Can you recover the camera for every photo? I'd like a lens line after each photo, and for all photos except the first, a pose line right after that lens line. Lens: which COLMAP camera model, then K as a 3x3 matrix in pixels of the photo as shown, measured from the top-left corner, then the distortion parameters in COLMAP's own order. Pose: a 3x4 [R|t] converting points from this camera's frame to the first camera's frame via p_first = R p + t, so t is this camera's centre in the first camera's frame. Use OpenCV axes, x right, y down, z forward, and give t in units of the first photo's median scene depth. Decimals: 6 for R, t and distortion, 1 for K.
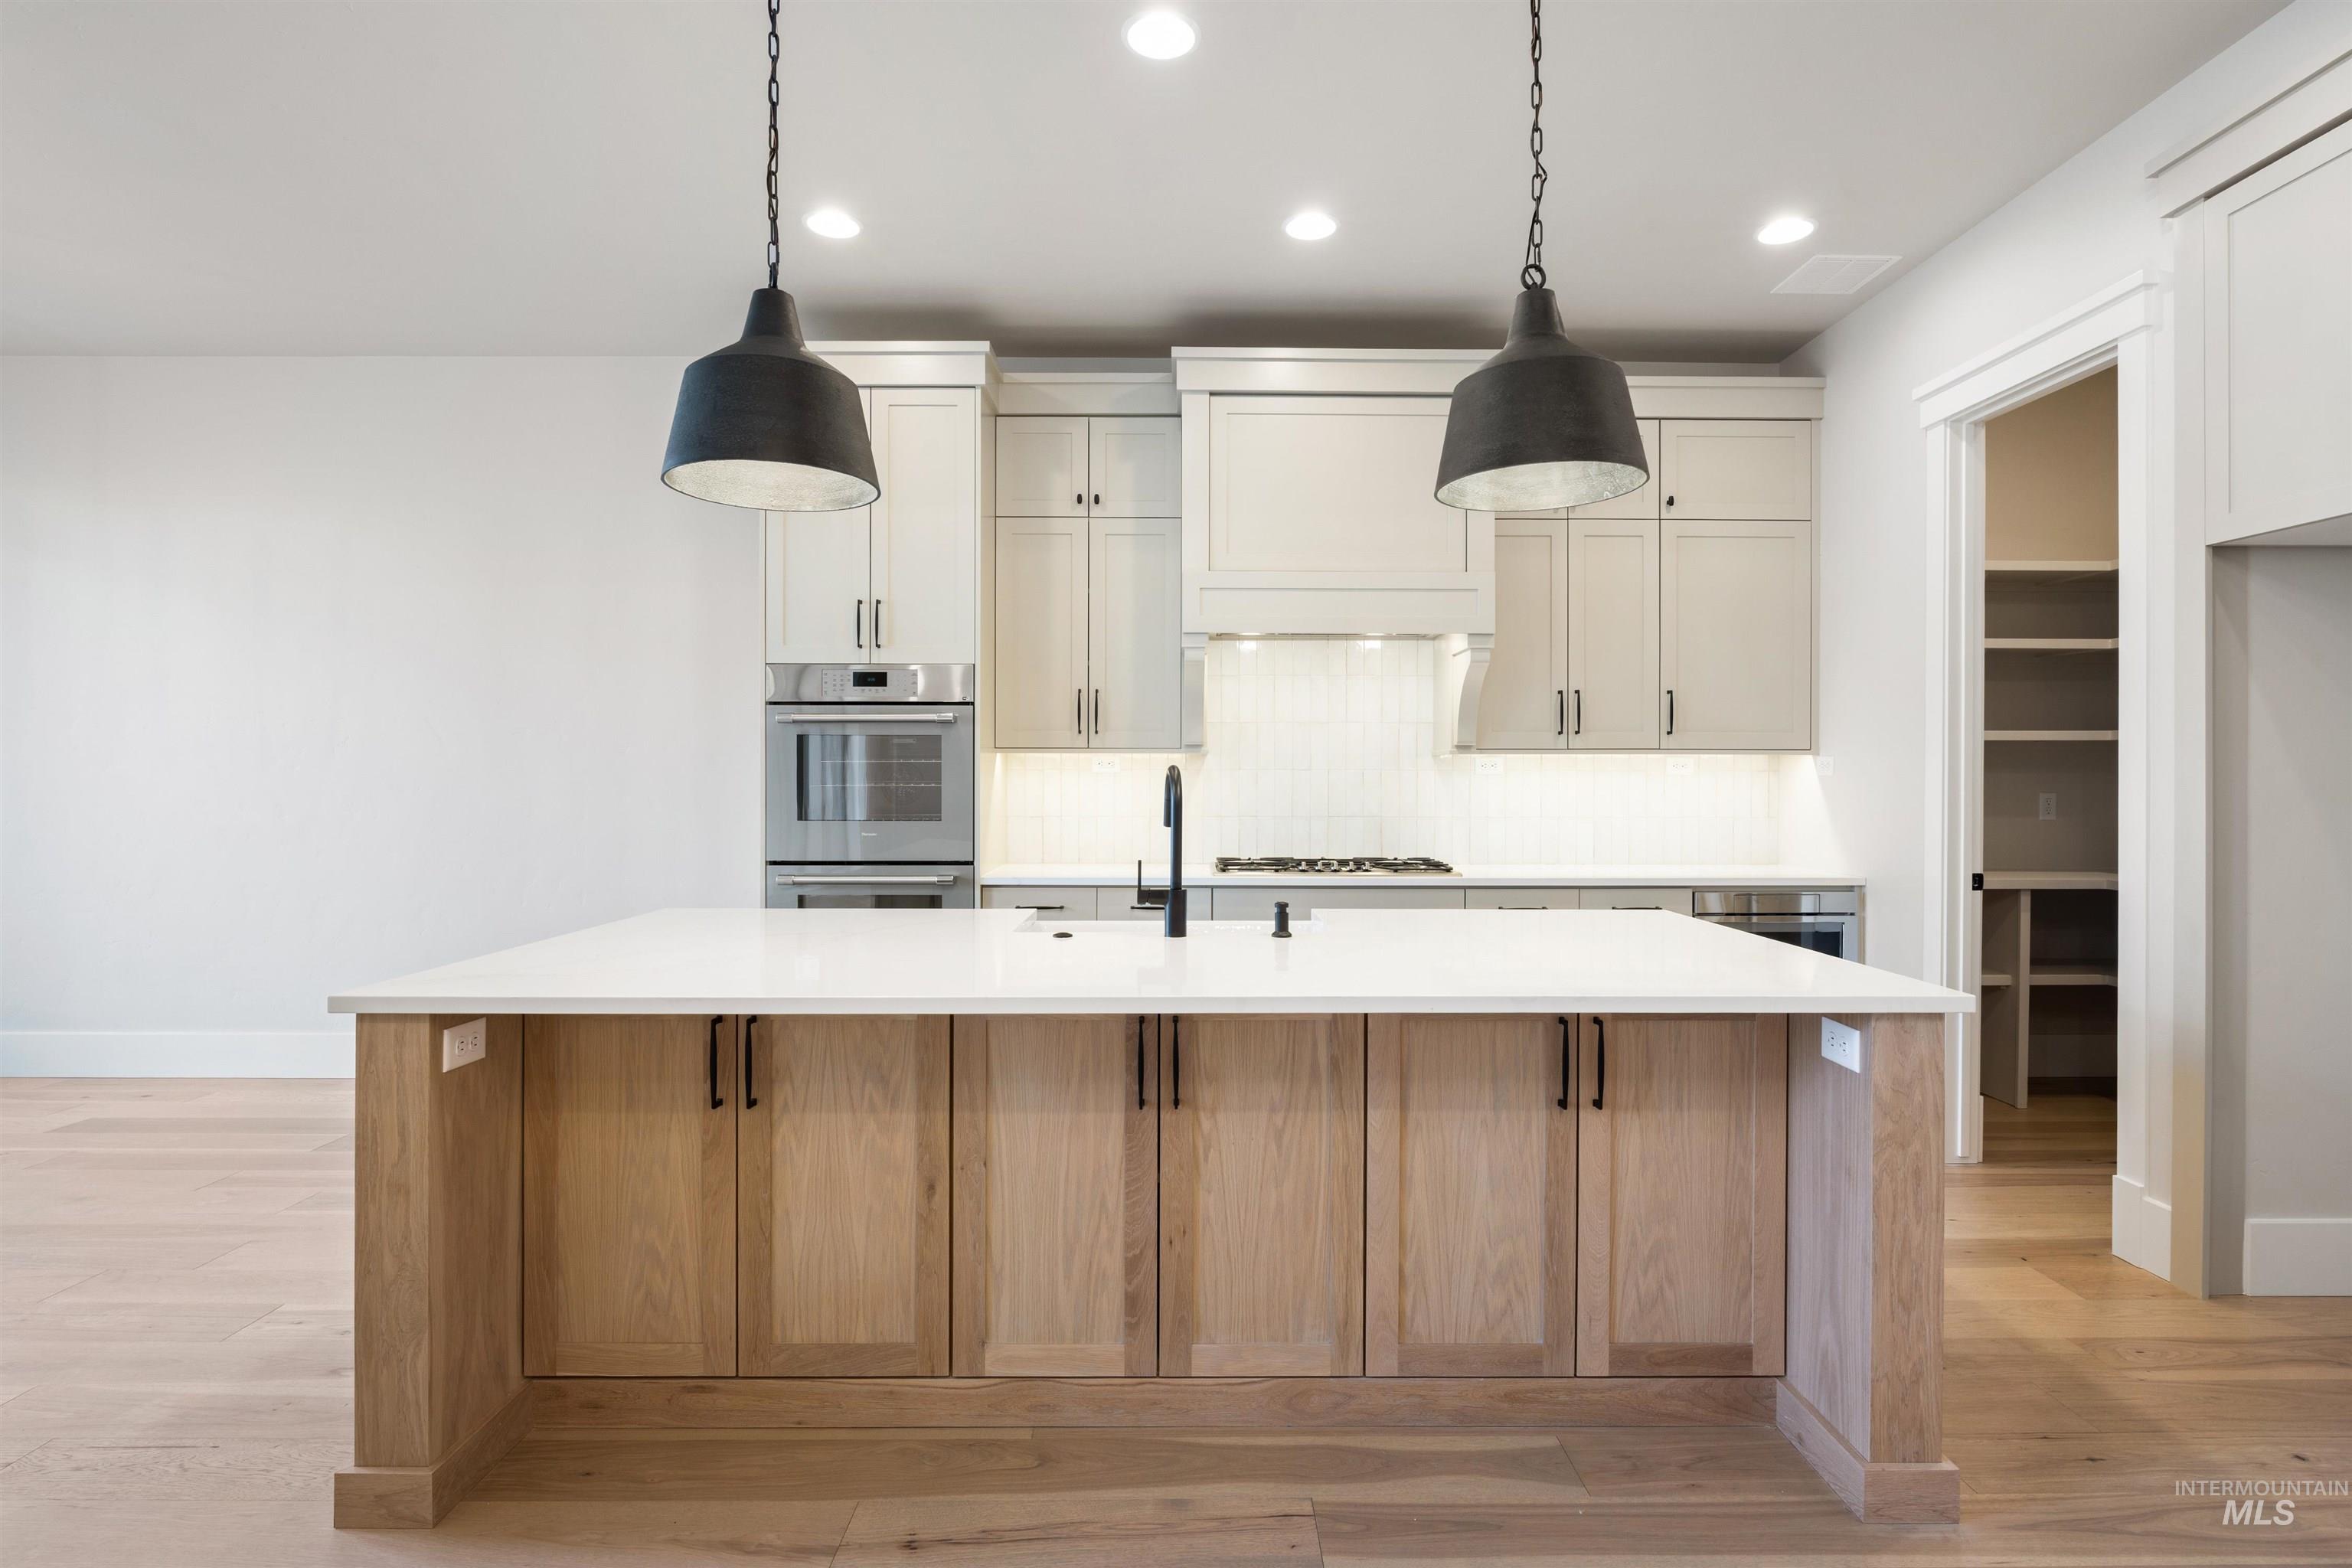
lens RADIAL K [[1149.1, 0, 1197.1], [0, 1149.1, 779.5], [0, 0, 1]] dist [-0.010138, 0.003084]
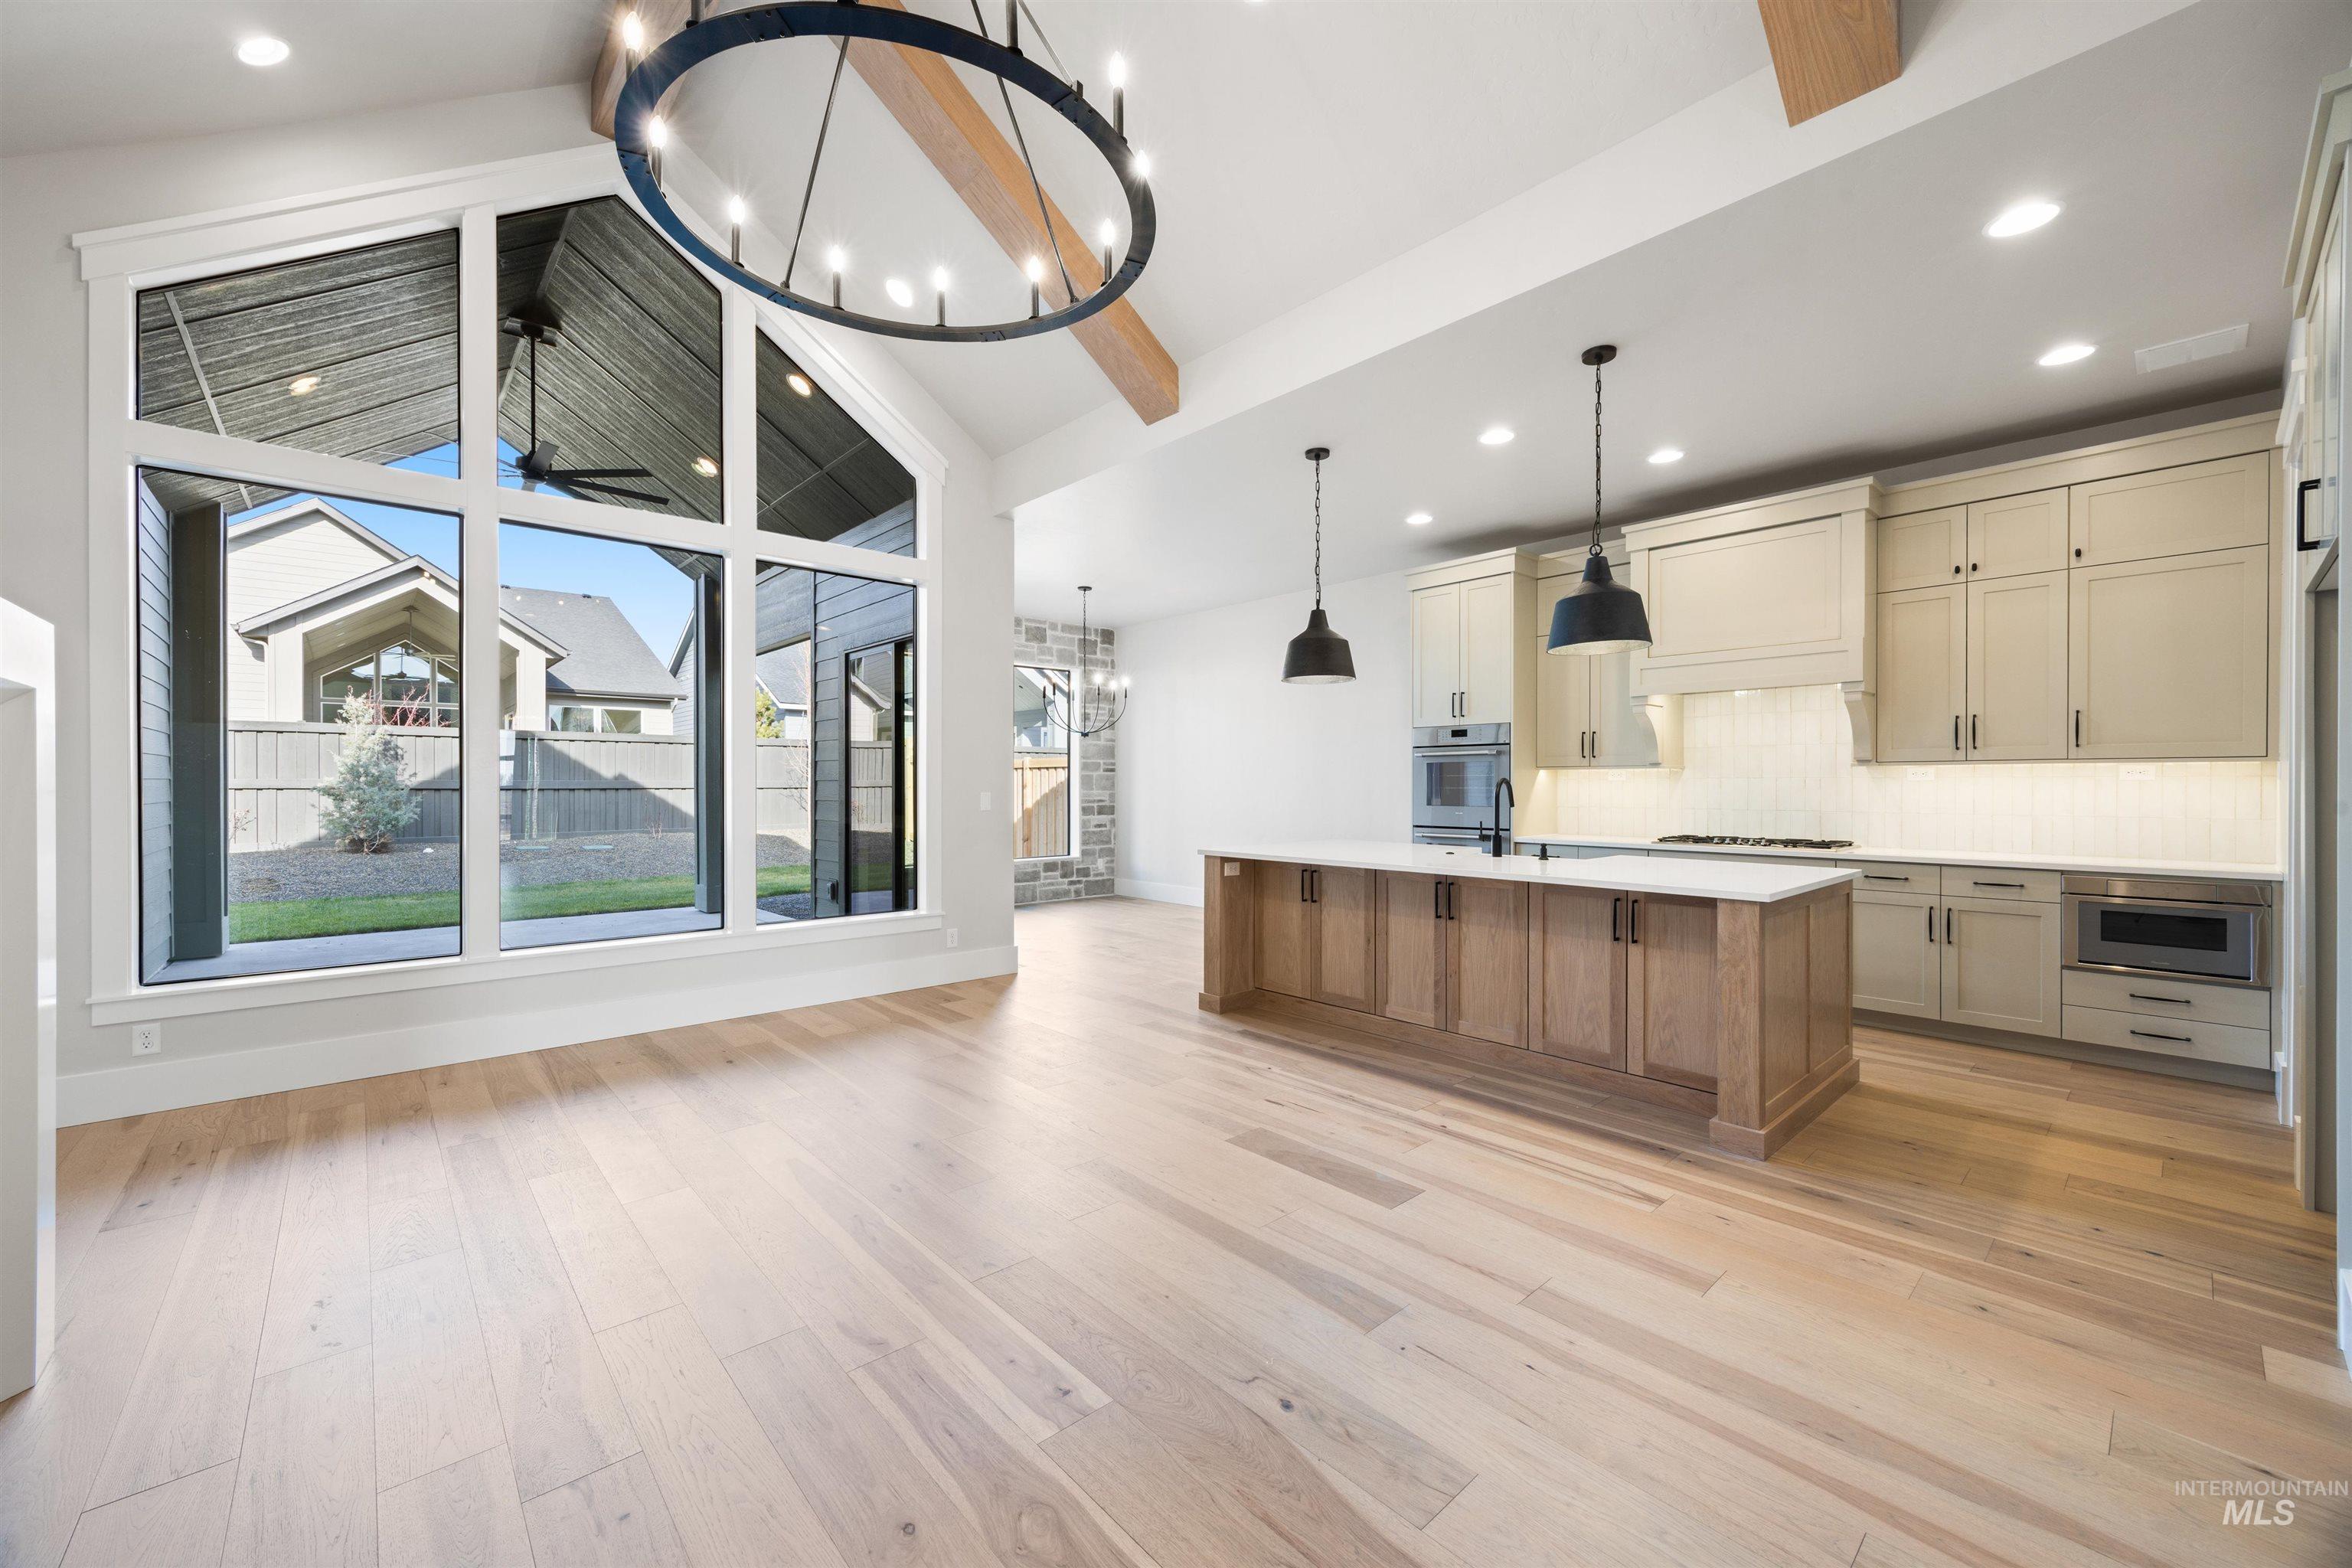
lens RADIAL K [[897.8, 0, 1162.0], [0, 897.8, 789.6], [0, 0, 1]] dist [-0.004256, 0.001800]
pose [[0.651507, 0.002559, -0.758638, 0.724067], [0.000853, 0.999991, 0.004106, 0.001522], [0.758642, -0.003322, 0.651499, -0.494666]]
